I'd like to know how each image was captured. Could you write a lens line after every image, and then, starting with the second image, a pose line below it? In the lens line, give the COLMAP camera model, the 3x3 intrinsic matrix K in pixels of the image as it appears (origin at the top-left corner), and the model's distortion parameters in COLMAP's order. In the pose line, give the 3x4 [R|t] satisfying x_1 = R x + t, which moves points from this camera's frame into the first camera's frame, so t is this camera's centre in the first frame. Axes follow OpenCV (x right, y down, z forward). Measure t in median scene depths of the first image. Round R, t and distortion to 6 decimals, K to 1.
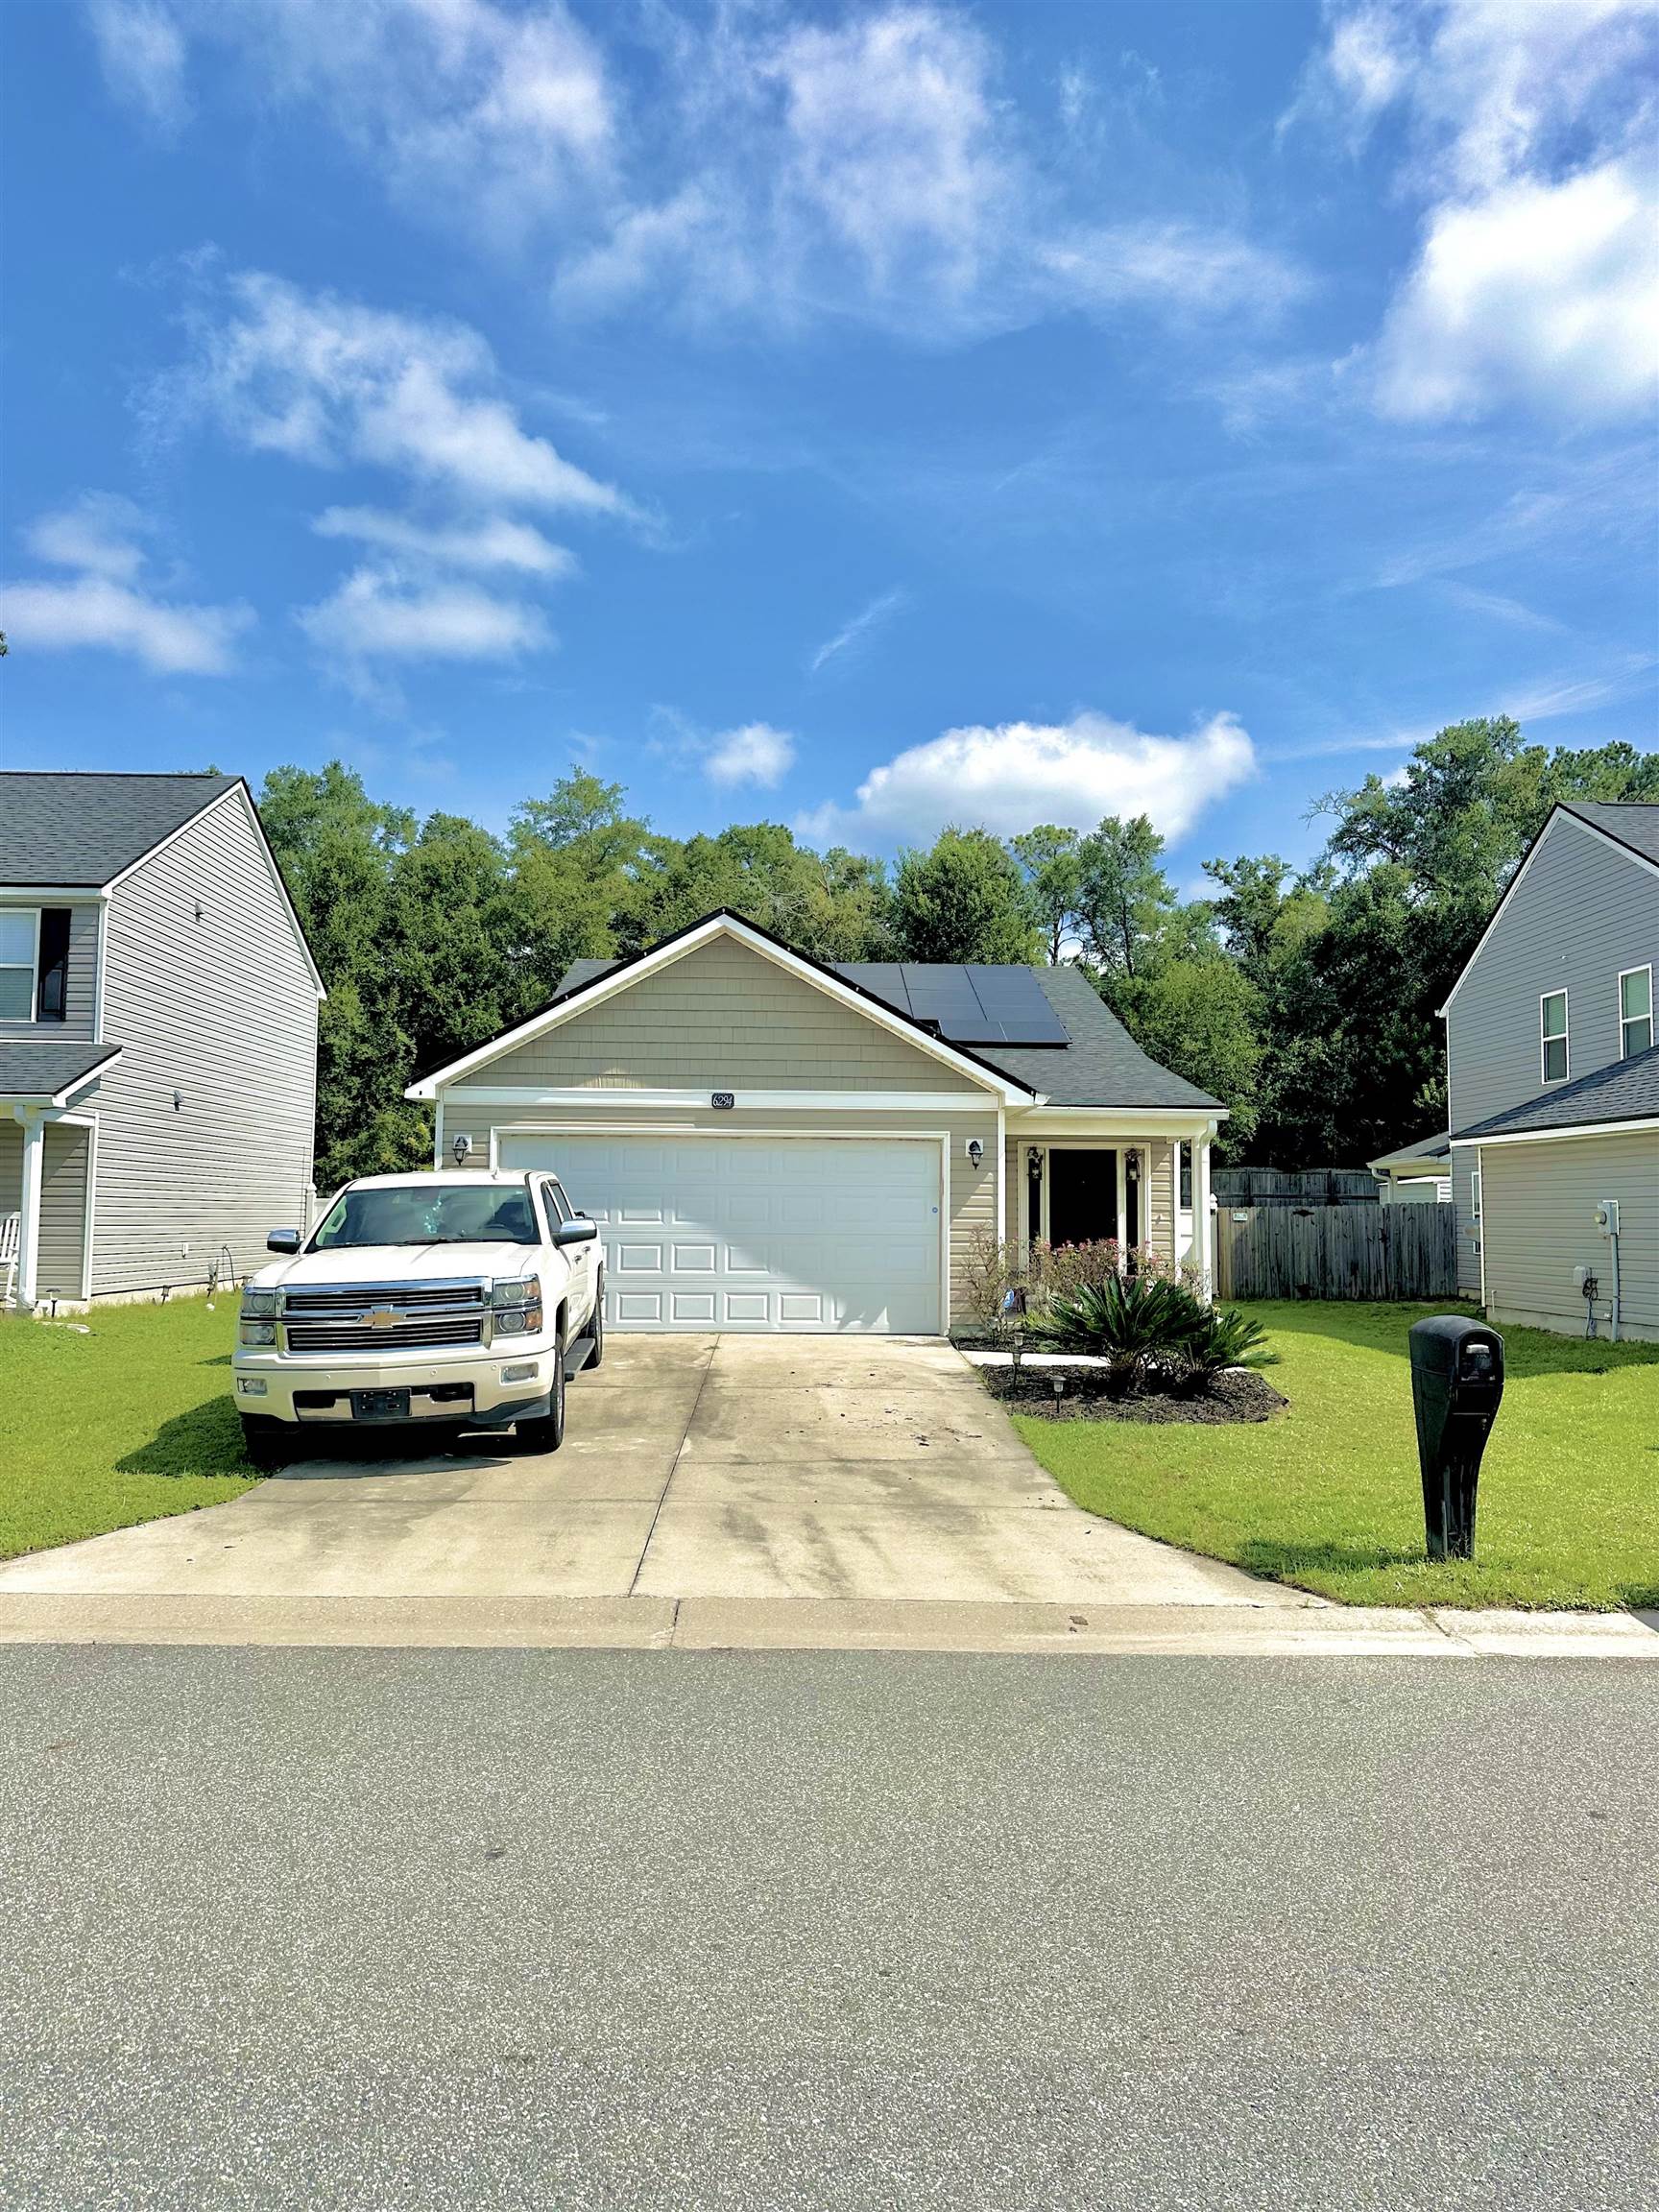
lens RADIAL K [[1560.5, 0, 861.5], [0, 1560.5, 1108.8], [0, 0, 1]] dist [0.026957, 0.000359]
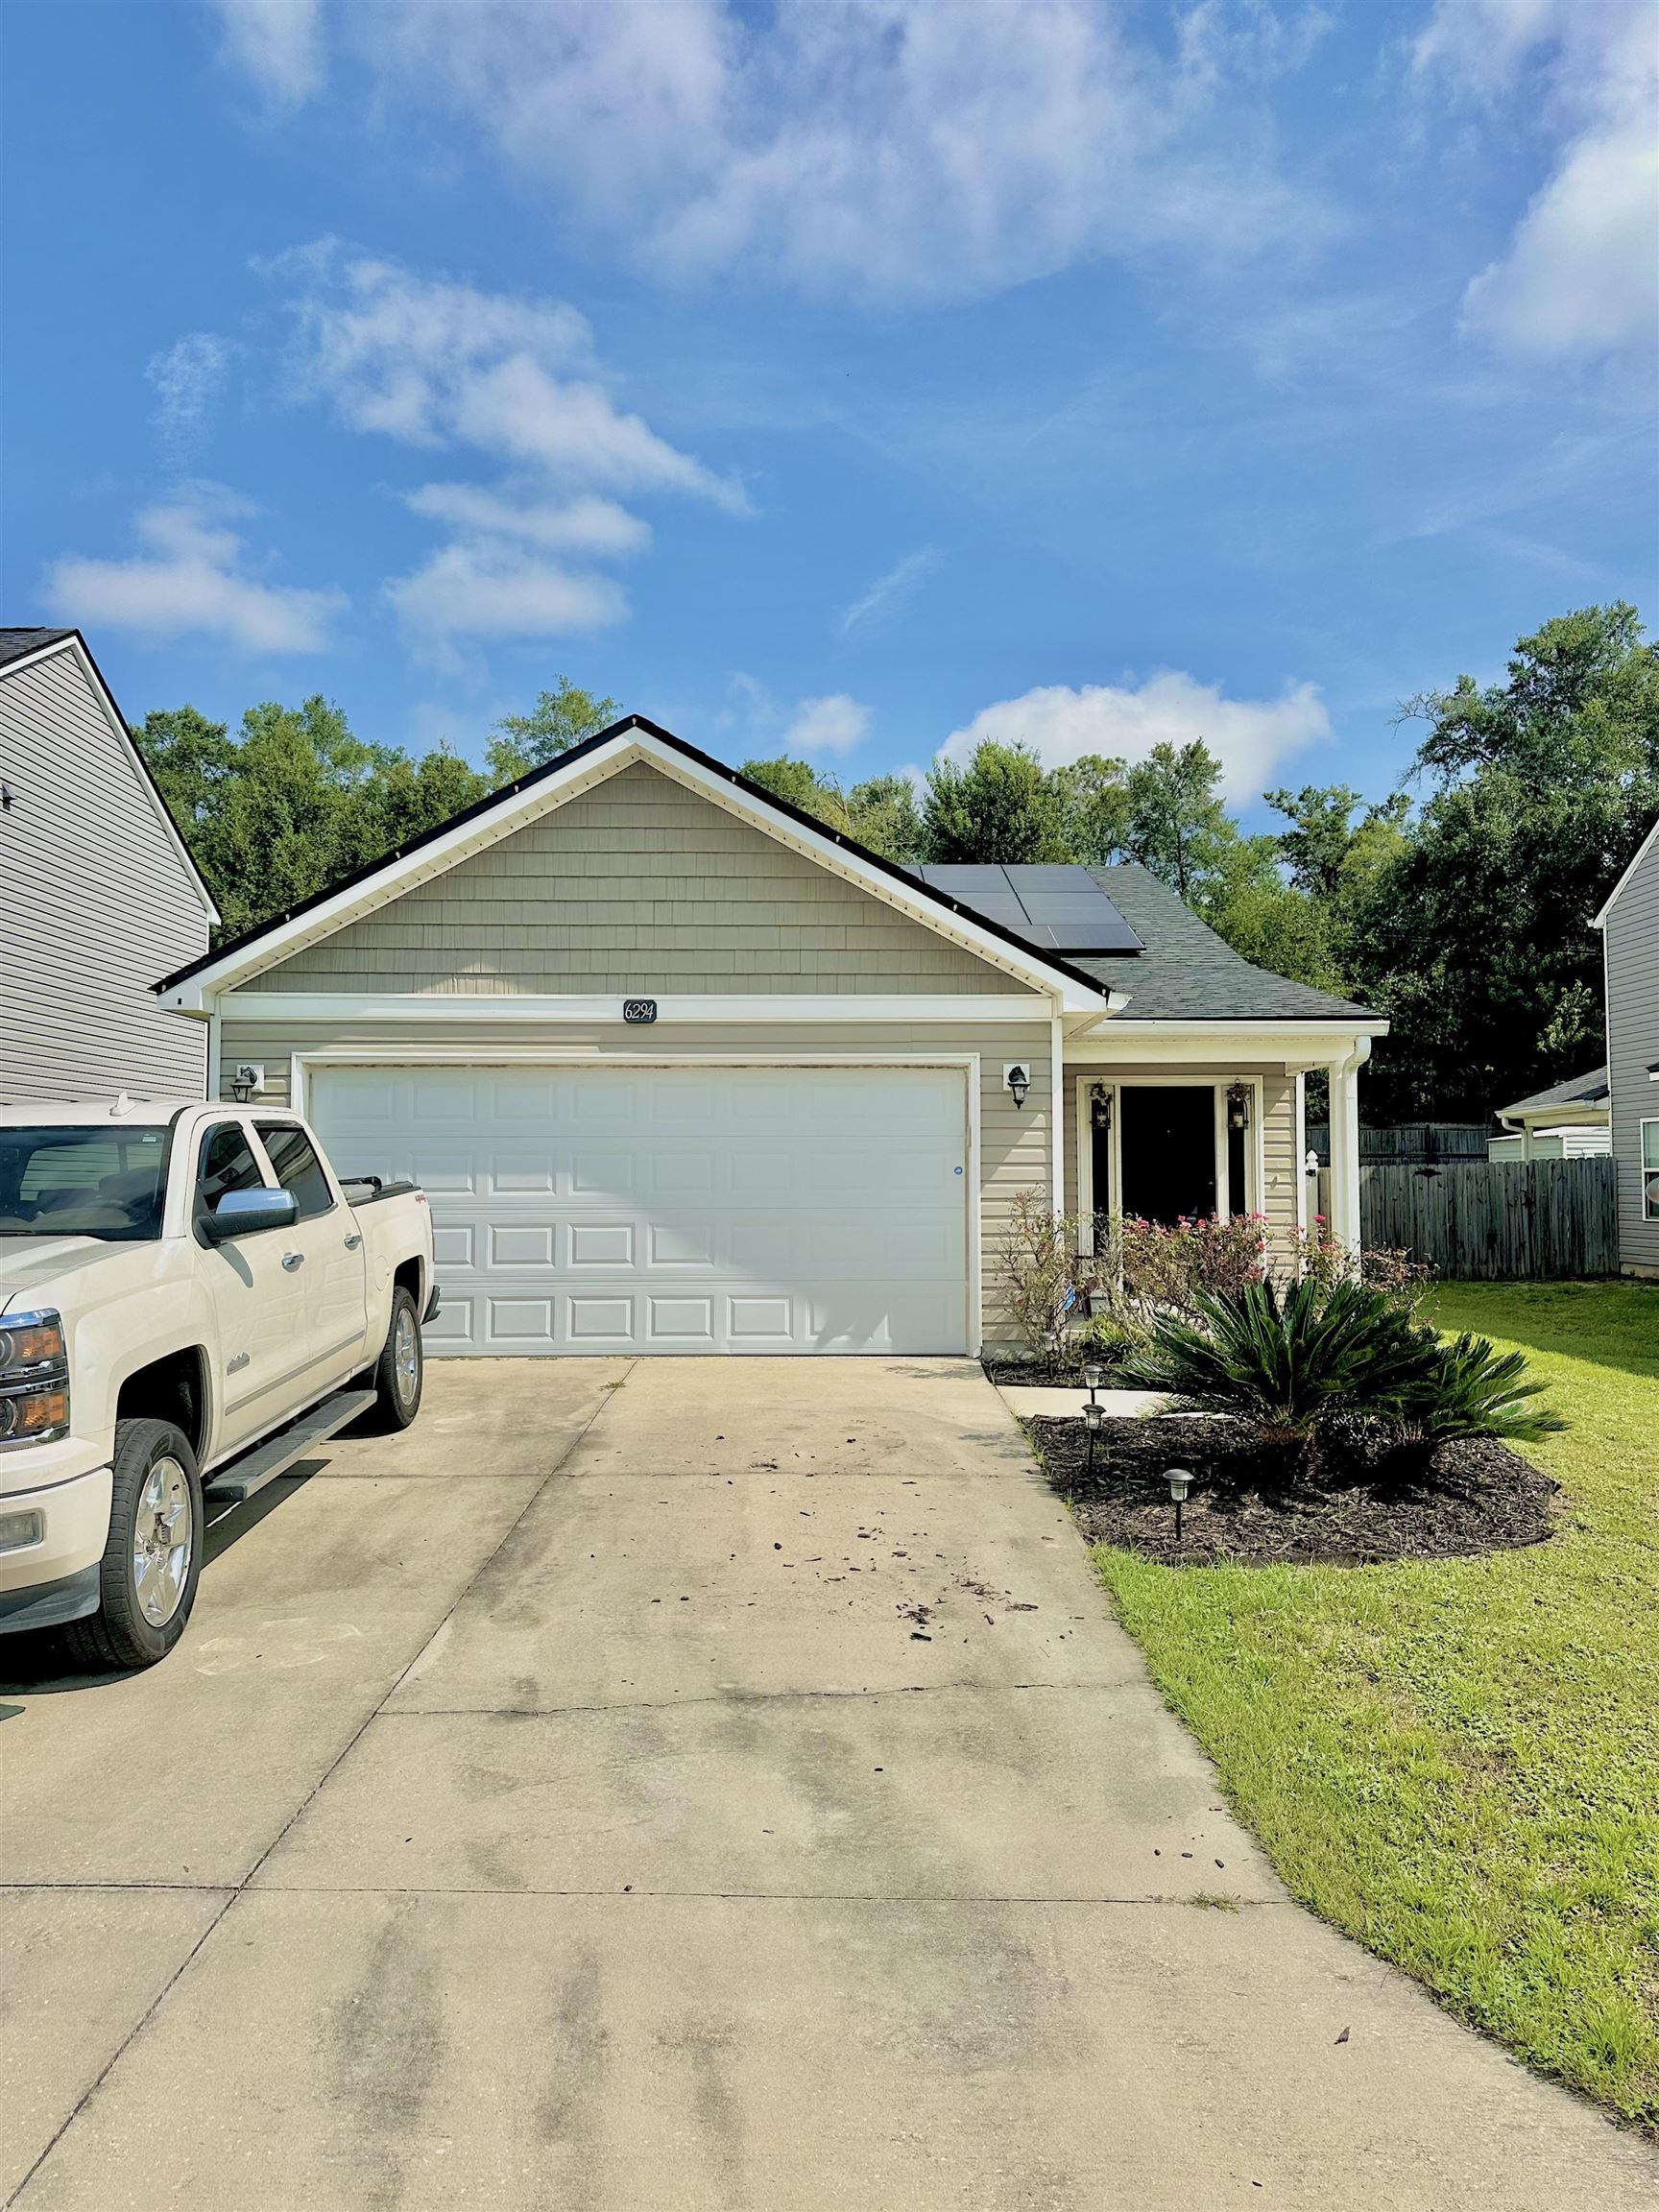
lens RADIAL K [[1532.2, 0, 828.1], [0, 1532.2, 1132.6], [0, 0, 1]] dist [0.094175, -0.342350]
pose [[0.998727, -0.011482, -0.049116, 0.019593], [0.013195, 0.999311, 0.034678, 0.020751], [0.048684, -0.035282, 0.998191, 0.280629]]
